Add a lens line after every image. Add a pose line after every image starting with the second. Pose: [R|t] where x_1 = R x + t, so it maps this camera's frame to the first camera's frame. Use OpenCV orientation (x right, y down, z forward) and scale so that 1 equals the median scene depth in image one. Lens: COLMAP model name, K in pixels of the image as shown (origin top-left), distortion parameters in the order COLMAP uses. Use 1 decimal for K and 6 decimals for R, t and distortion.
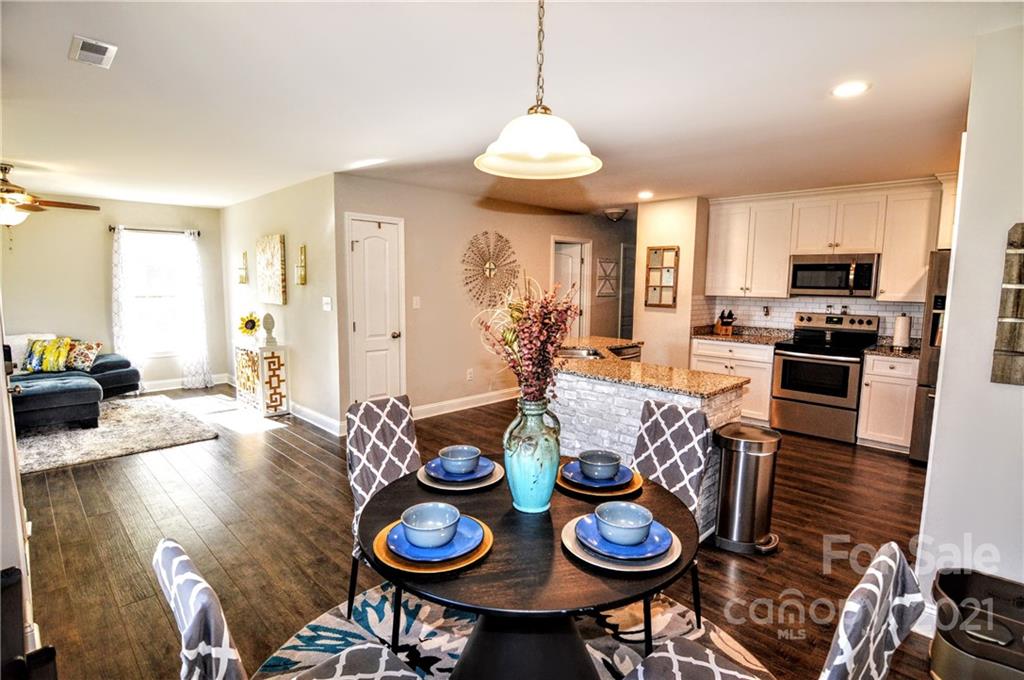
lens RADIAL K [[498.6, 0, 512.0], [0, 498.6, 340.0], [0, 0, 1]] dist [-0.000645, -0.027833]
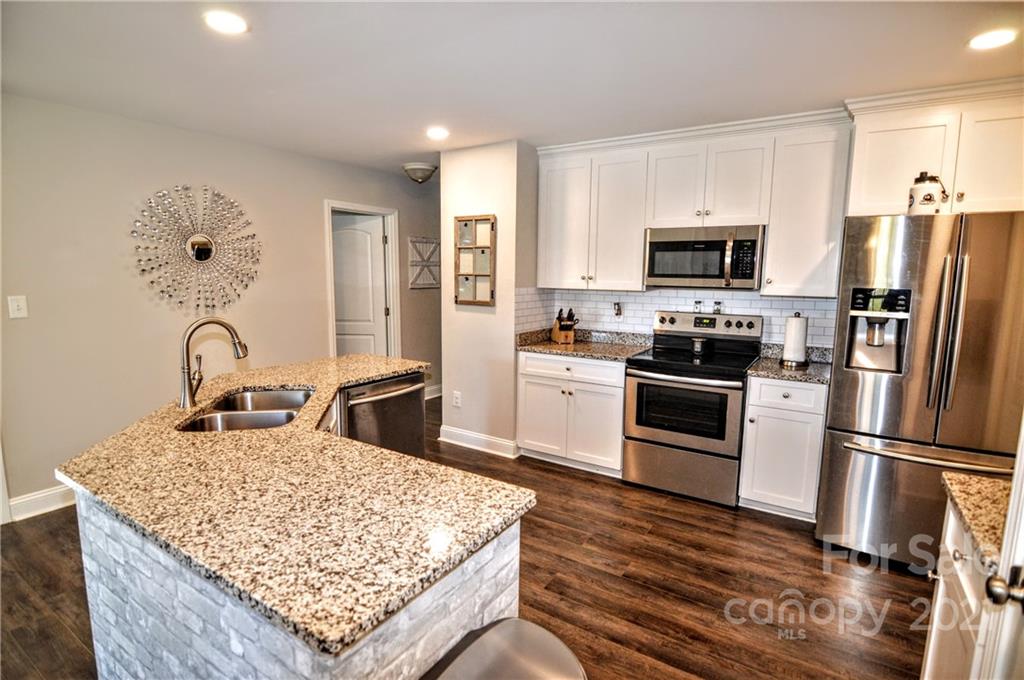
lens RADIAL K [[506.4, 0, 512.0], [0, 506.4, 340.0], [0, 0, 1]] dist [-0.014066, -0.002203]
pose [[0.975817, -0.030225, 0.216489, 0.215328], [0.025649, 0.999385, 0.023919, -0.037105], [-0.217079, -0.017788, 0.975992, 0.341217]]
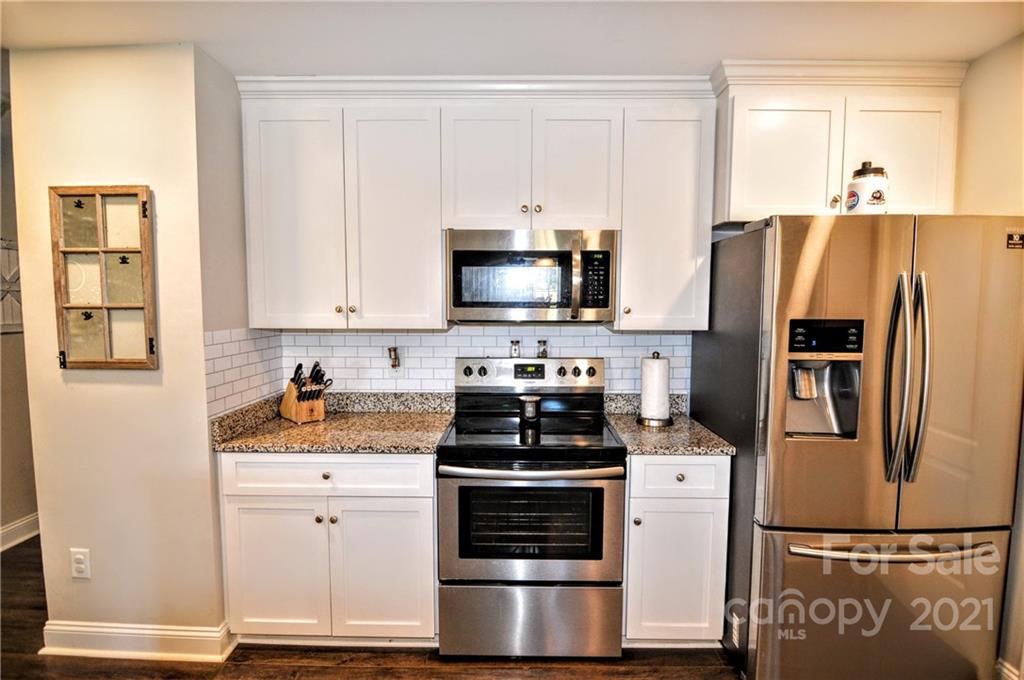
lens RADIAL K [[506.4, 0, 512.0], [0, 506.4, 340.0], [0, 0, 1]] dist [-0.014066, -0.002203]
pose [[0.711356, -0.063628, 0.699946, 0.280901], [0.086482, 0.996250, 0.002672, -0.069570], [-0.697491, 0.058632, 0.714191, 0.629316]]
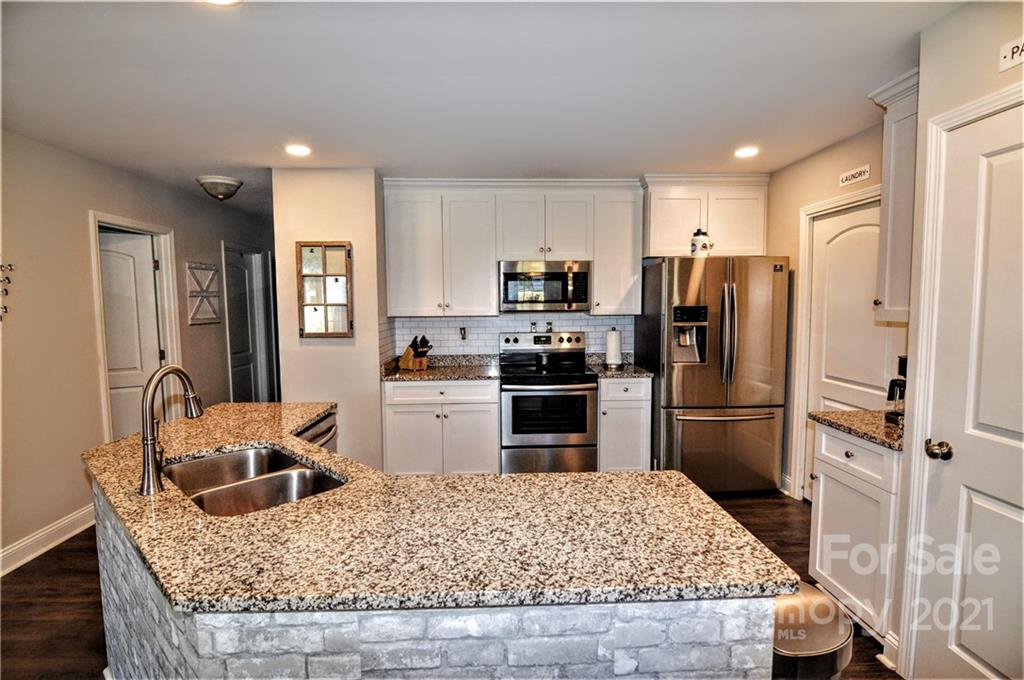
lens RADIAL K [[498.6, 0, 512.0], [0, 498.6, 340.0], [0, 0, 1]] dist [-0.000645, -0.027833]
pose [[0.674242, -0.072687, 0.734925, -0.008964], [0.101082, 0.994862, 0.005660, -0.047516], [-0.731560, 0.070472, 0.678125, 0.442835]]
